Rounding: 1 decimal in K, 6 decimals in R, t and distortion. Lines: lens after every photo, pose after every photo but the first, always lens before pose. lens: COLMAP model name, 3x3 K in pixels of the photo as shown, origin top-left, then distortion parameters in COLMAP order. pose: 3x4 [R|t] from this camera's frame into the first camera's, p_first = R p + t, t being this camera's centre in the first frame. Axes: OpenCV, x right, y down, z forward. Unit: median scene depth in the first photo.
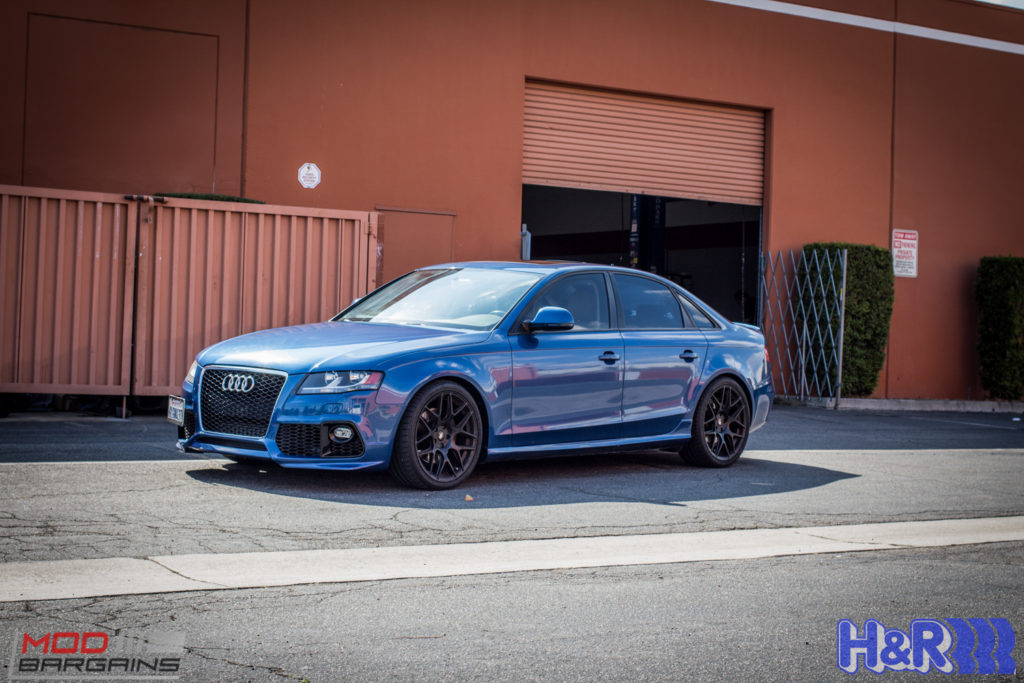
lens RADIAL K [[1814.3, 0, 487.6], [0, 1814.3, 342.2], [0, 0, 1]] dist [-0.068223, 0.015758]
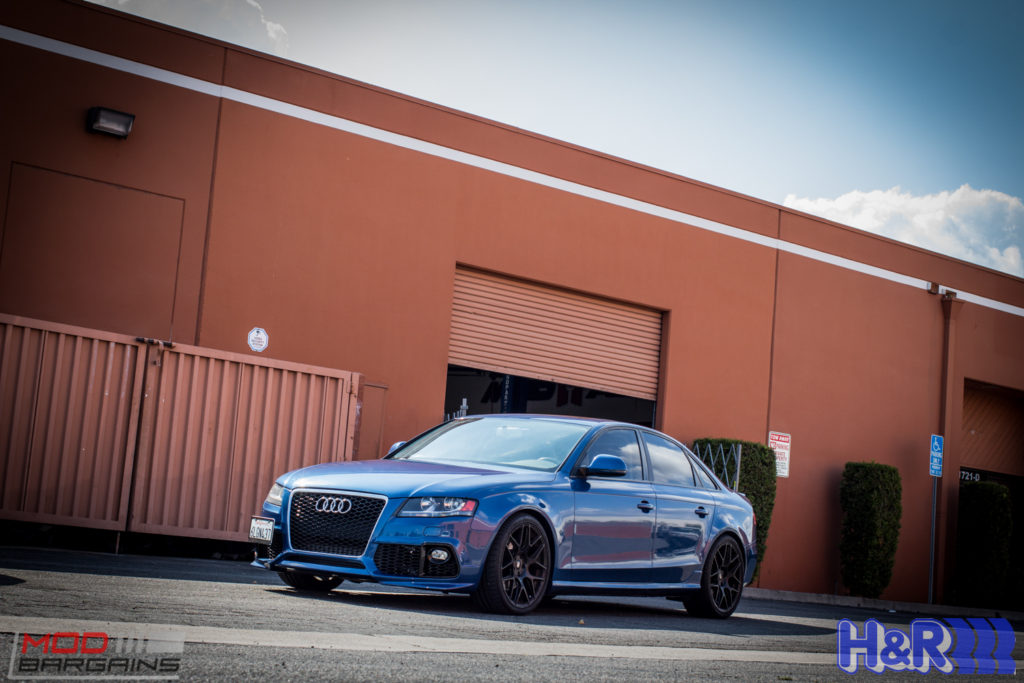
lens RADIAL K [[1814.3, 0, 487.6], [0, 1814.3, 342.2], [0, 0, 1]] dist [-0.068223, 0.015758]
pose [[0.988099, 0.067041, 0.138440, -0.146648], [-0.050218, 0.991305, -0.121623, 0.038183], [-0.145390, 0.113223, 0.982875, -0.050471]]
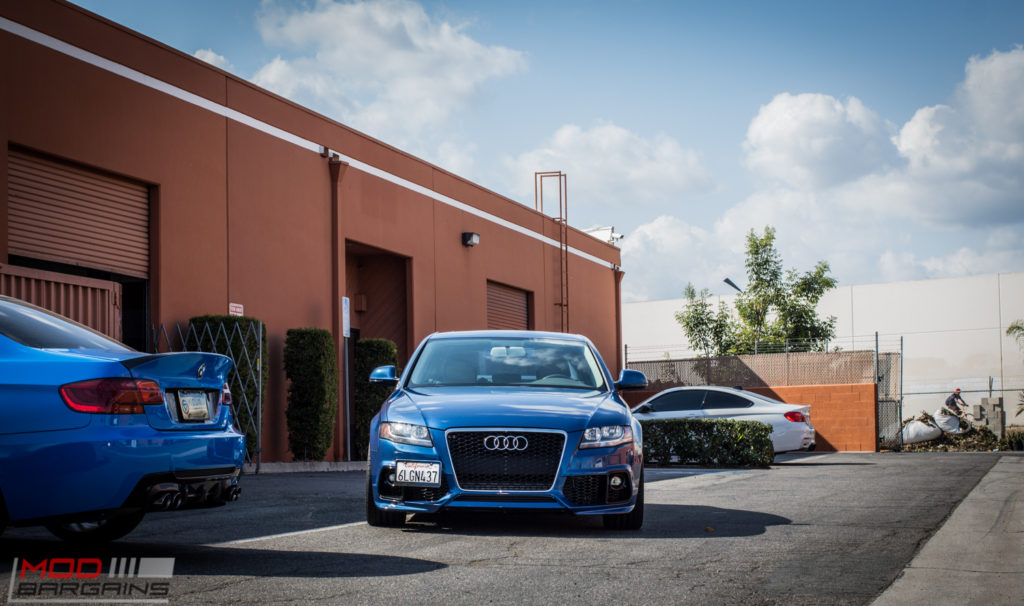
lens RADIAL K [[1919.8, 0, 512.0], [0, 1919.8, 303.0], [0, 0, 1]] dist [0.012803, 0.020521]
pose [[0.734768, 0.008370, 0.678267, -0.662947], [0.034010, 0.998212, -0.049161, -0.003142], [-0.677466, 0.059190, 0.733169, 0.110947]]
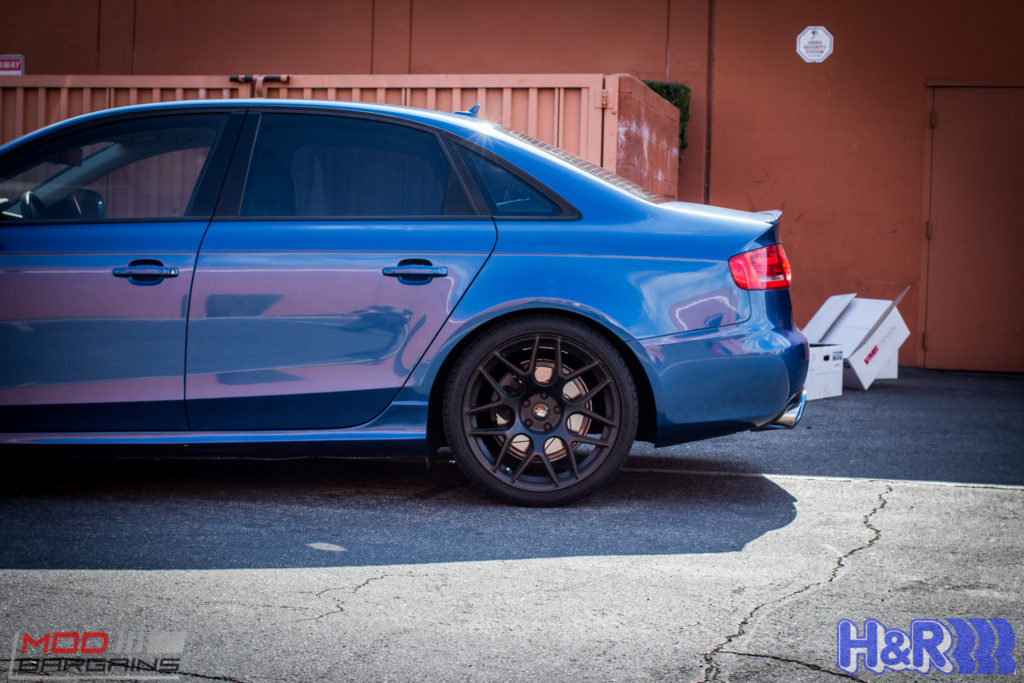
lens RADIAL K [[1804.0, 0, 512.0], [0, 1804.0, 341.5], [0, 0, 1]] dist [-0.026199, 0.014686]
pose [[0.703585, 0.009902, -0.710542, 0.402209], [-0.003215, 0.999937, 0.010752, 0.017919], [0.710604, -0.005281, 0.703572, 0.574003]]
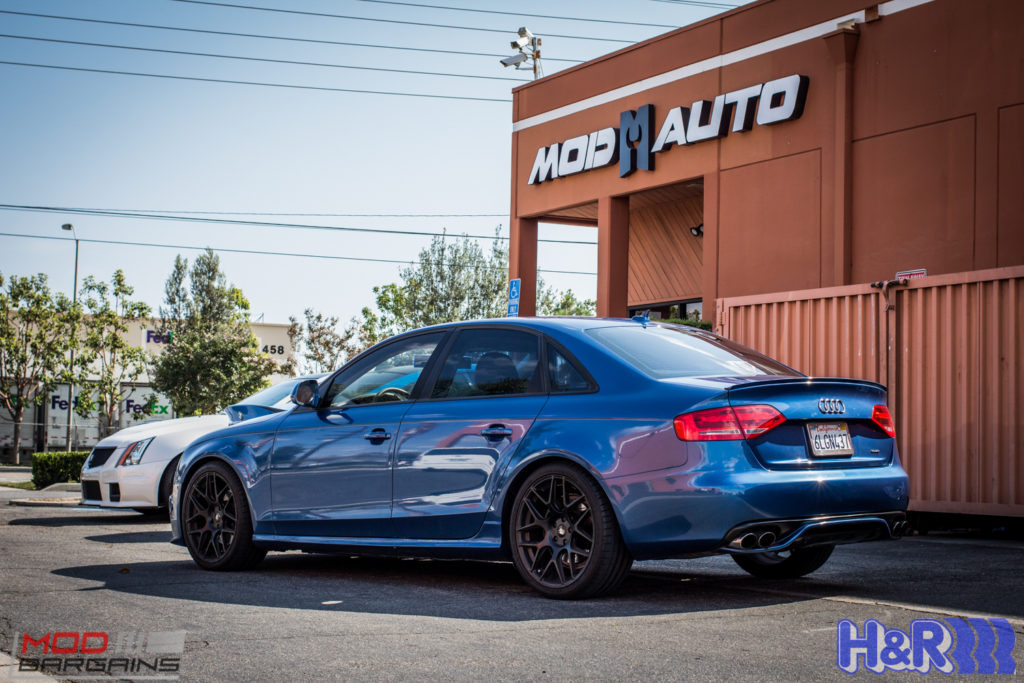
lens RADIAL K [[1814.3, 0, 487.6], [0, 1814.3, 342.2], [0, 0, 1]] dist [-0.068223, 0.015758]
pose [[-0.082510, -0.090598, -0.992464, 0.698779], [-0.018291, 0.995829, -0.089385, 0.030622], [0.996422, 0.010778, -0.083823, 0.895593]]
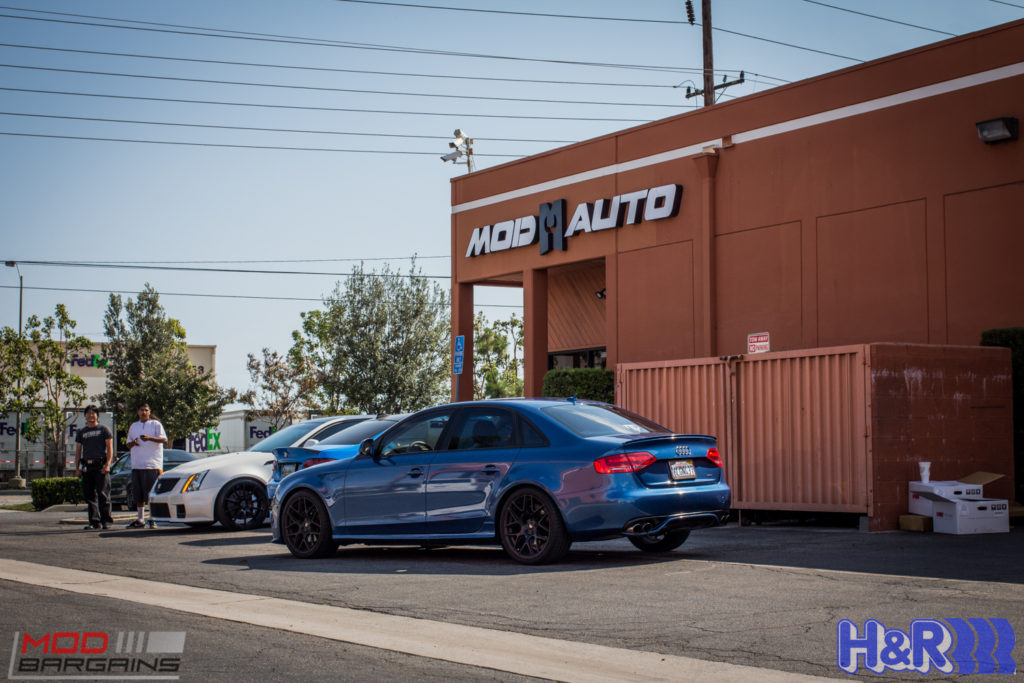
lens RADIAL K [[1814.3, 0, 487.6], [0, 1814.3, 342.2], [0, 0, 1]] dist [-0.068223, 0.015758]
pose [[-0.031796, -0.093736, -0.995089, 1.134425], [0.009098, 0.995524, -0.094067, 0.031314], [0.999453, -0.012045, -0.030800, 0.879455]]
